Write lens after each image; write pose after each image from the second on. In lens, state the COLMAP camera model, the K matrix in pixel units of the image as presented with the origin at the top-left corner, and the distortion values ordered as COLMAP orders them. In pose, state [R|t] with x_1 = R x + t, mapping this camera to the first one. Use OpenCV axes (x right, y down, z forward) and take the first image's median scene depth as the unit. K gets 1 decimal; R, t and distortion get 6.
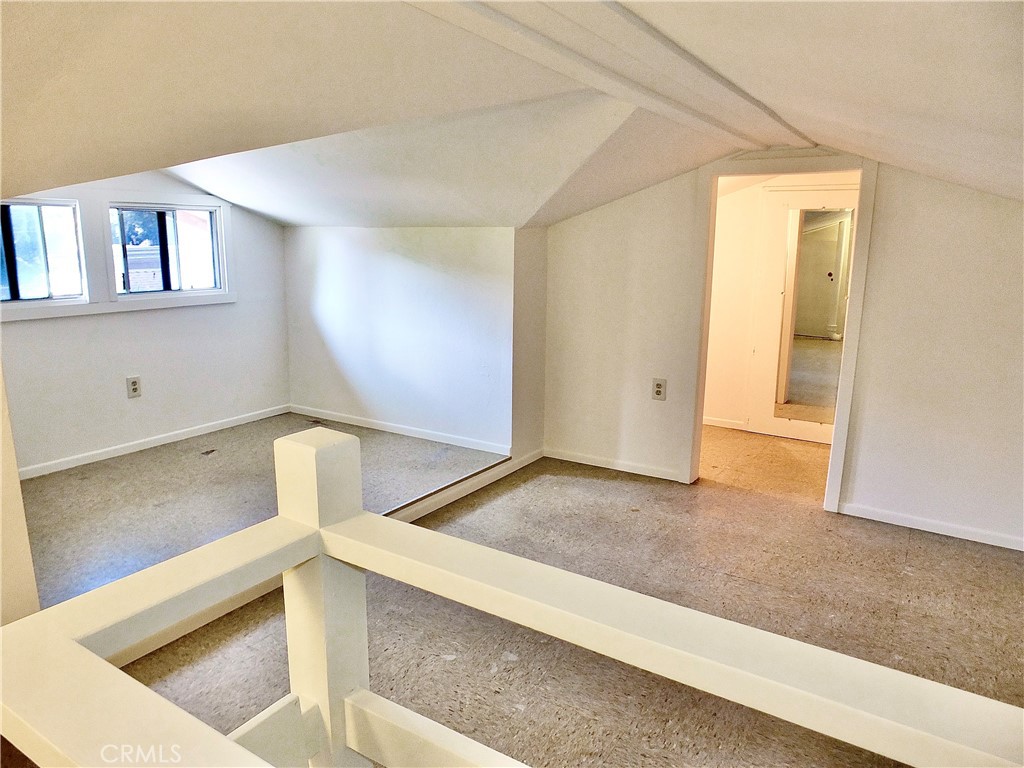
lens RADIAL K [[701.3, 0, 502.9], [0, 701.3, 382.6], [0, 0, 1]] dist [-0.035295, 0.005340]
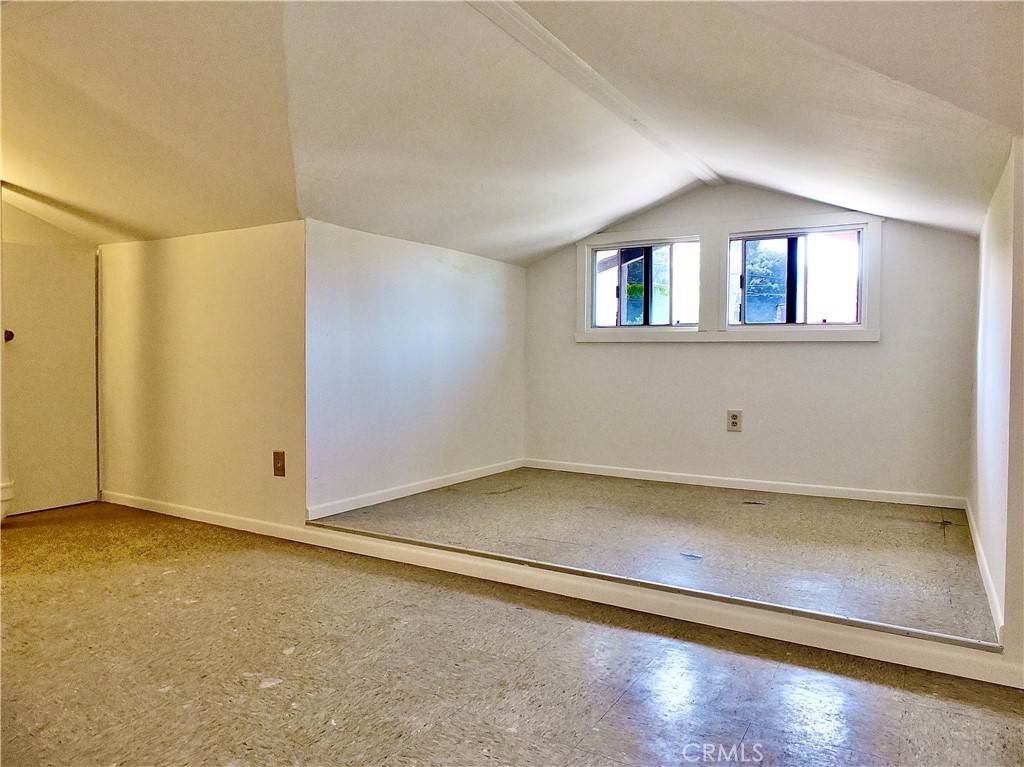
lens RADIAL K [[701.3, 0, 503.9], [0, 701.3, 382.3], [0, 0, 1]] dist [-0.035295, 0.005340]
pose [[0.026938, 0.030417, -0.999174, 0.423579], [-0.212048, 0.976964, 0.024024, -0.000989], [0.976888, 0.211226, 0.032767, 0.638918]]
